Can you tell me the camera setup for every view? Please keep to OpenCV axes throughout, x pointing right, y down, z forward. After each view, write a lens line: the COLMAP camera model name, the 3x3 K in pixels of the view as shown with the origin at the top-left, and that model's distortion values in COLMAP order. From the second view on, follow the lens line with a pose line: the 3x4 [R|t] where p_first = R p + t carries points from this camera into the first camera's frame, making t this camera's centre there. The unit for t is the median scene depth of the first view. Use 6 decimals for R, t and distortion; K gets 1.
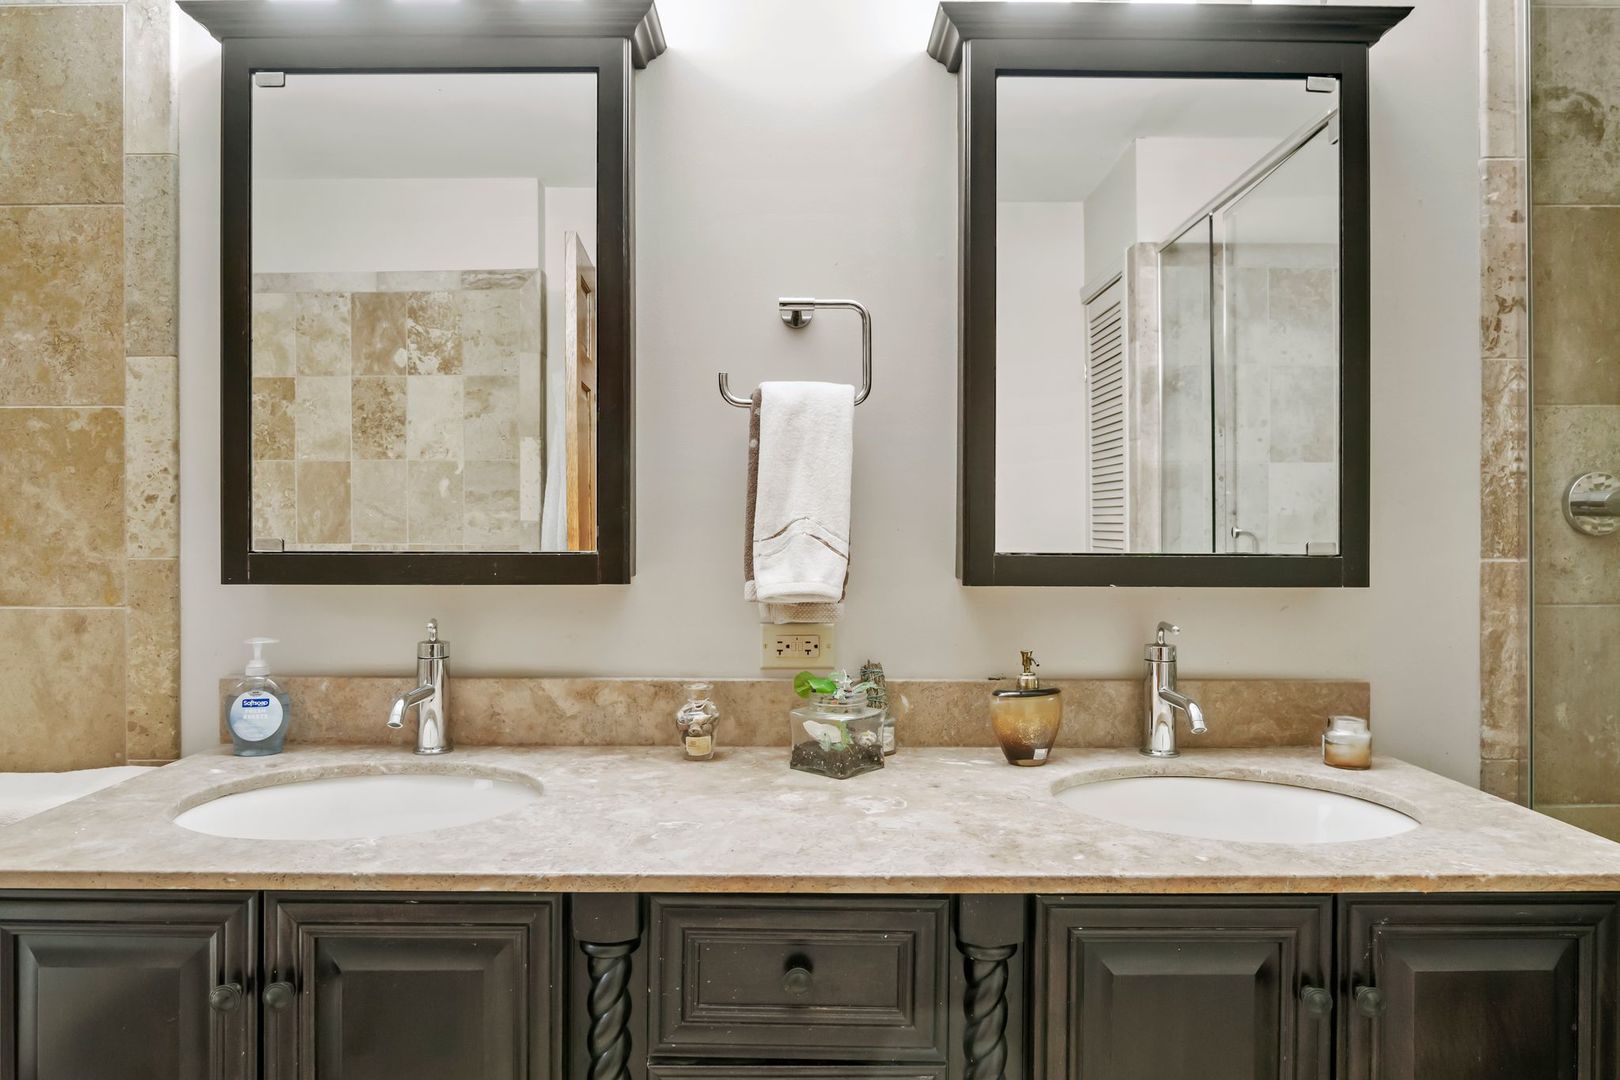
lens RADIAL K [[1017.6, 0, 797.9], [0, 1017.6, 524.9], [0, 0, 1]] dist [-0.017381, 0.003993]
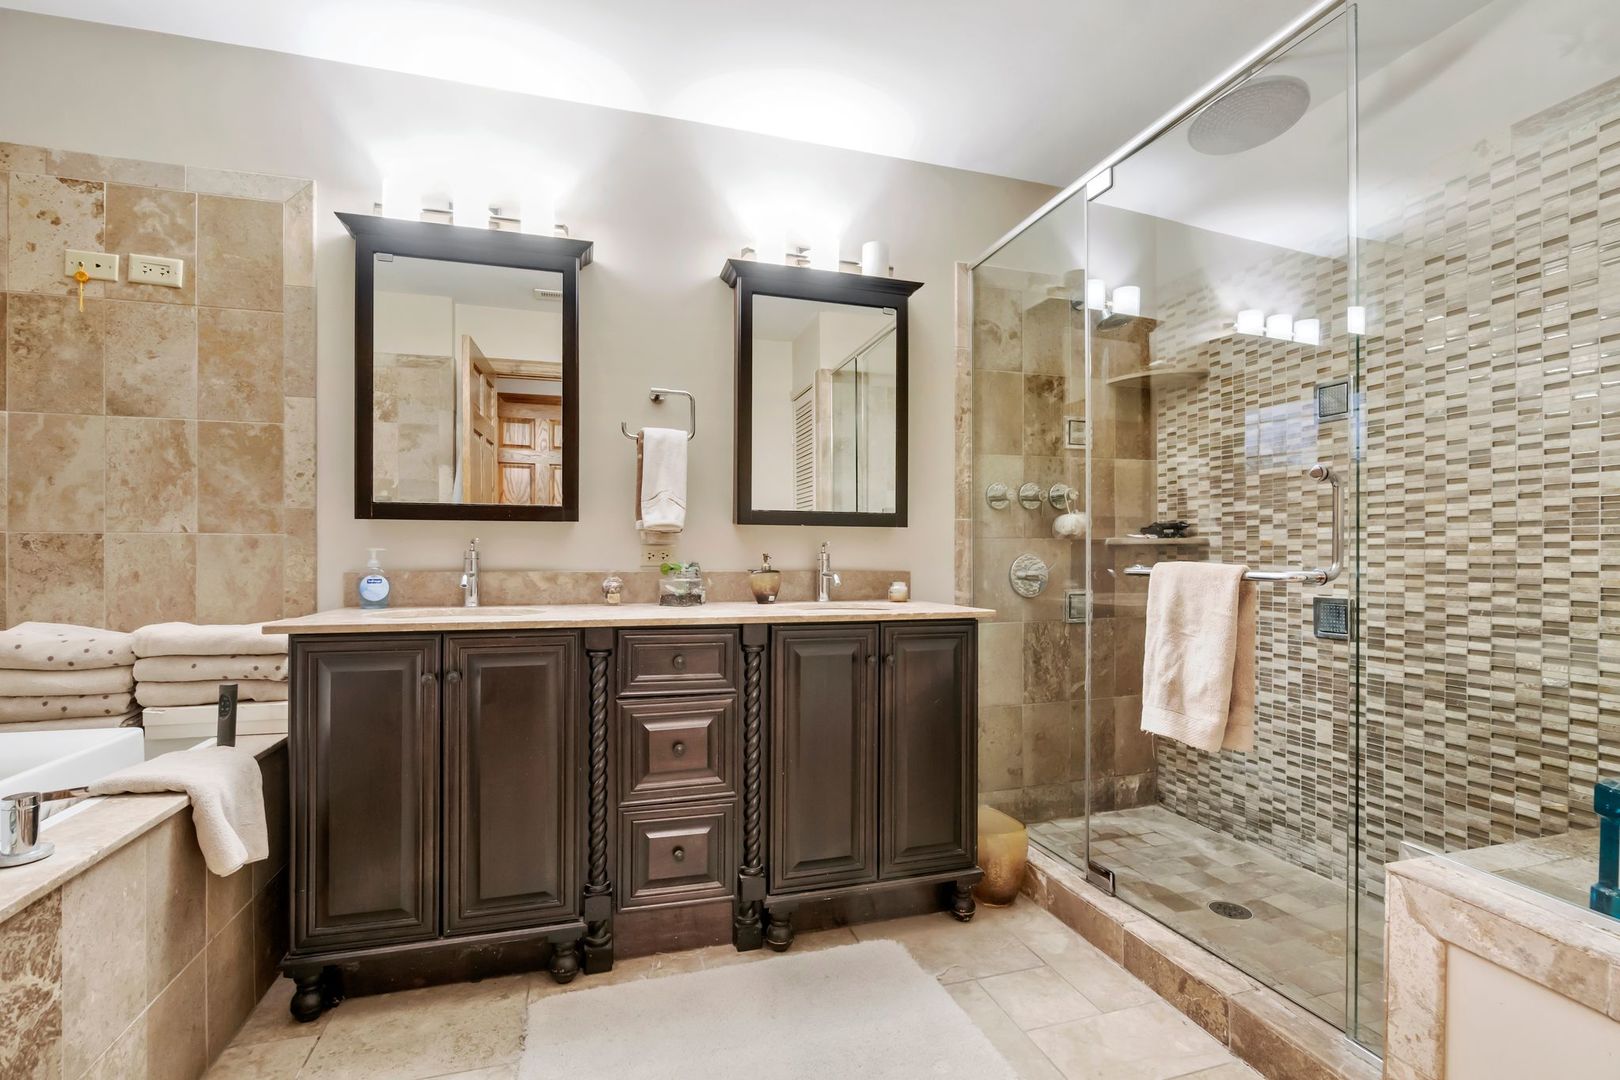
lens RADIAL K [[734.6, 0, 800.9], [0, 734.6, 555.9], [0, 0, 1]] dist [-0.004874, -0.000564]
pose [[0.959761, 0.001177, 0.280817, -0.142912], [-0.001491, 0.999998, 0.000902, 0.118997], [-0.280816, -0.001284, 0.959761, -0.532266]]
